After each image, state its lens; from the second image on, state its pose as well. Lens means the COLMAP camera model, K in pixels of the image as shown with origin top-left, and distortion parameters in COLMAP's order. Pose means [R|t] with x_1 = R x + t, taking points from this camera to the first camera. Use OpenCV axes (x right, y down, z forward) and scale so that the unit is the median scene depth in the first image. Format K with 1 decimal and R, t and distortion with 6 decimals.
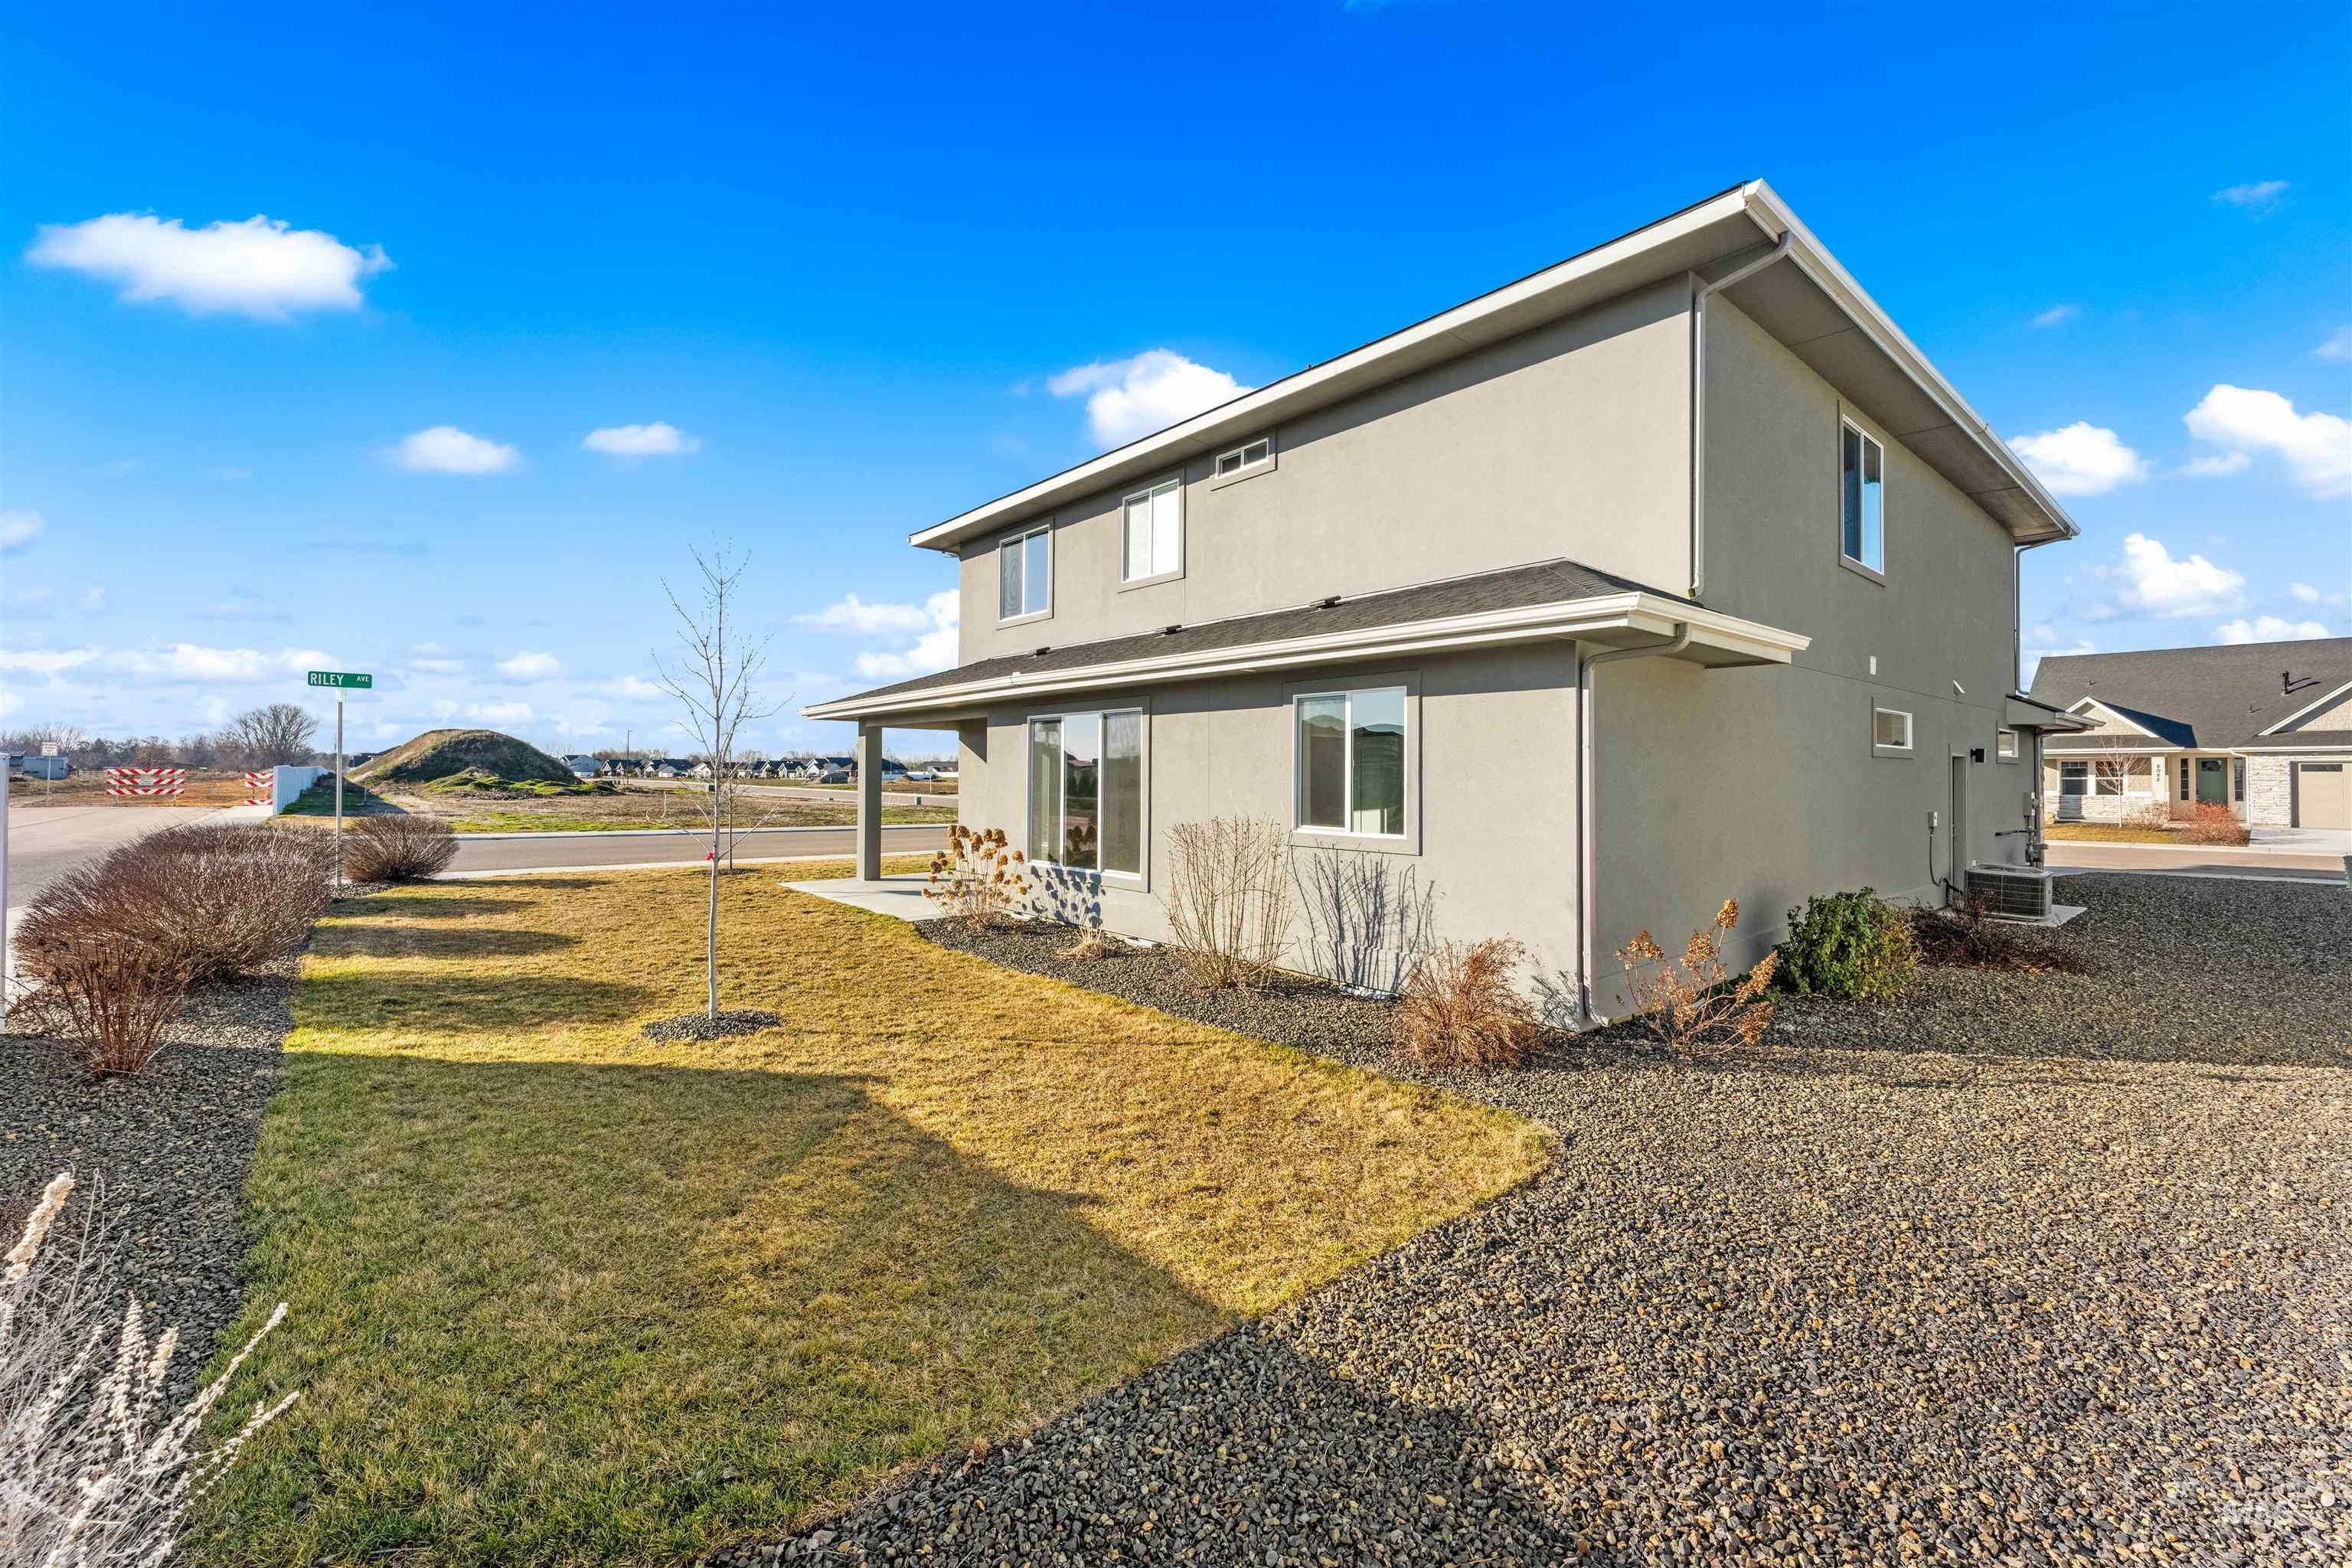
lens RADIAL K [[957.8, 0, 1212.7], [0, 957.8, 767.7], [0, 0, 1]] dist [0.004686, -0.002511]
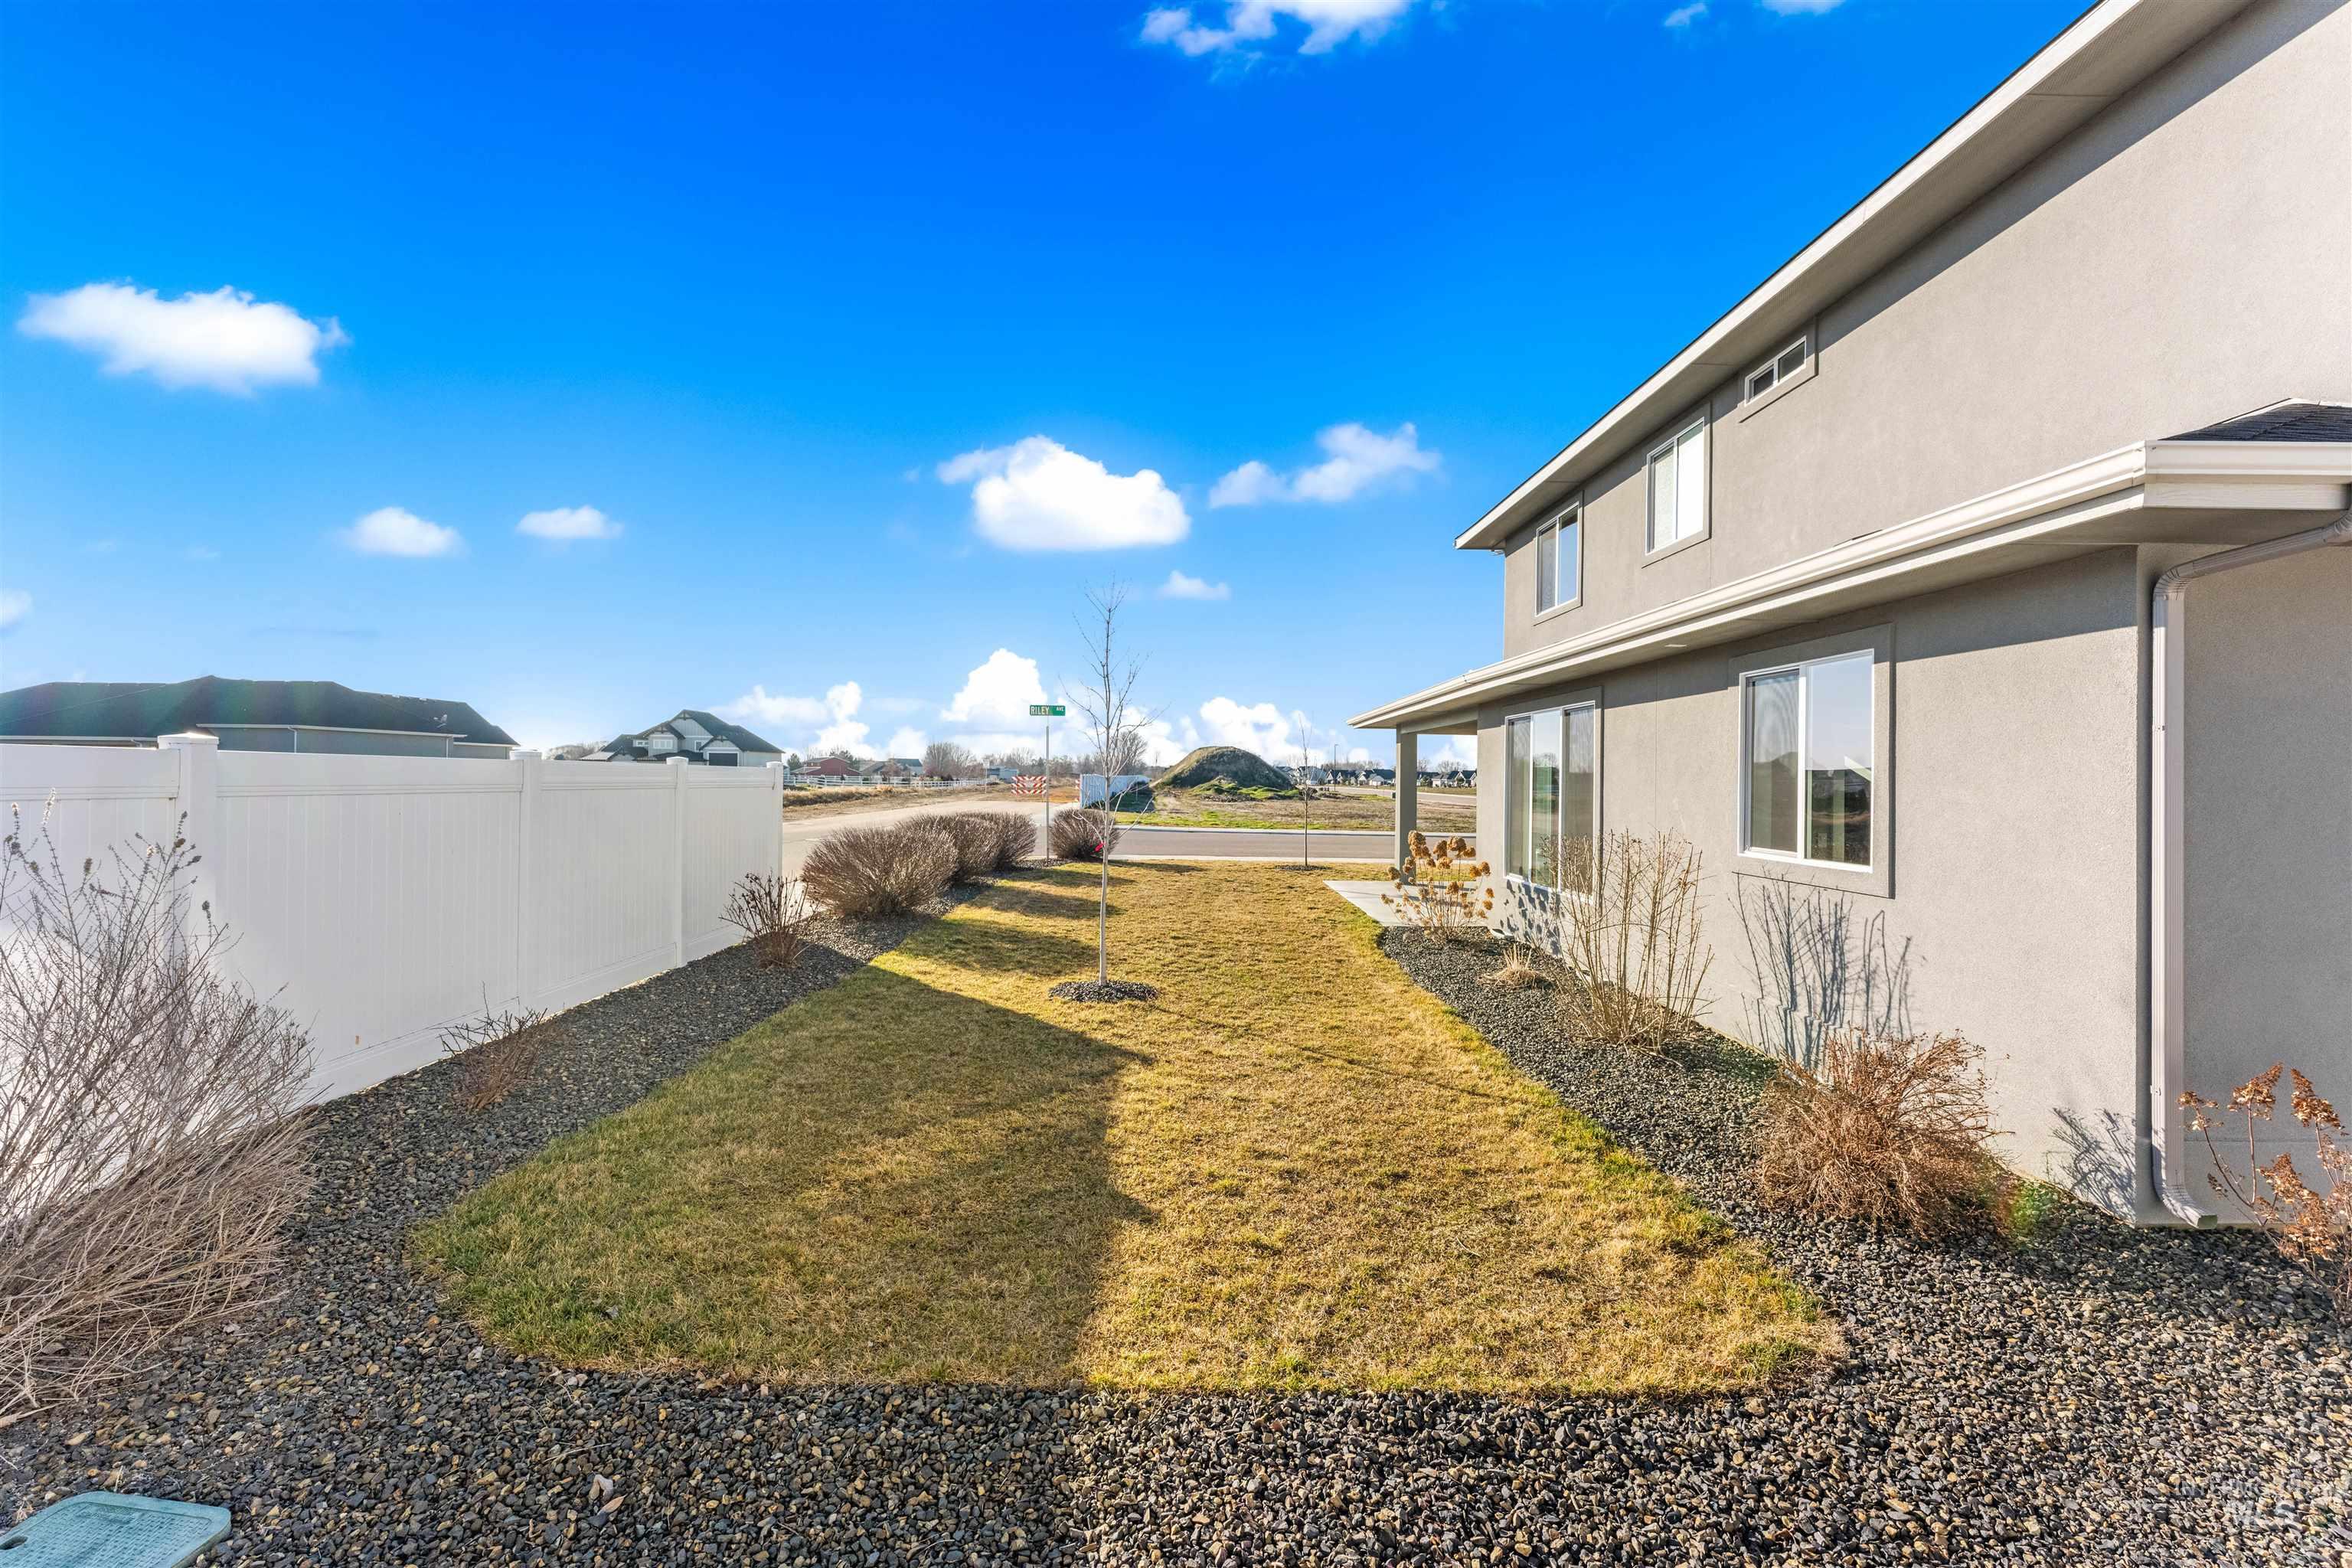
lens RADIAL K [[957.8, 0, 1175.1], [0, 957.8, 775.3], [0, 0, 1]] dist [0.004686, -0.002511]
pose [[0.755976, -0.000622, -0.654599, 0.322399], [-0.000148, 0.999999, -0.001121, 0.007071], [0.654599, 0.000944, 0.755976, 0.183902]]
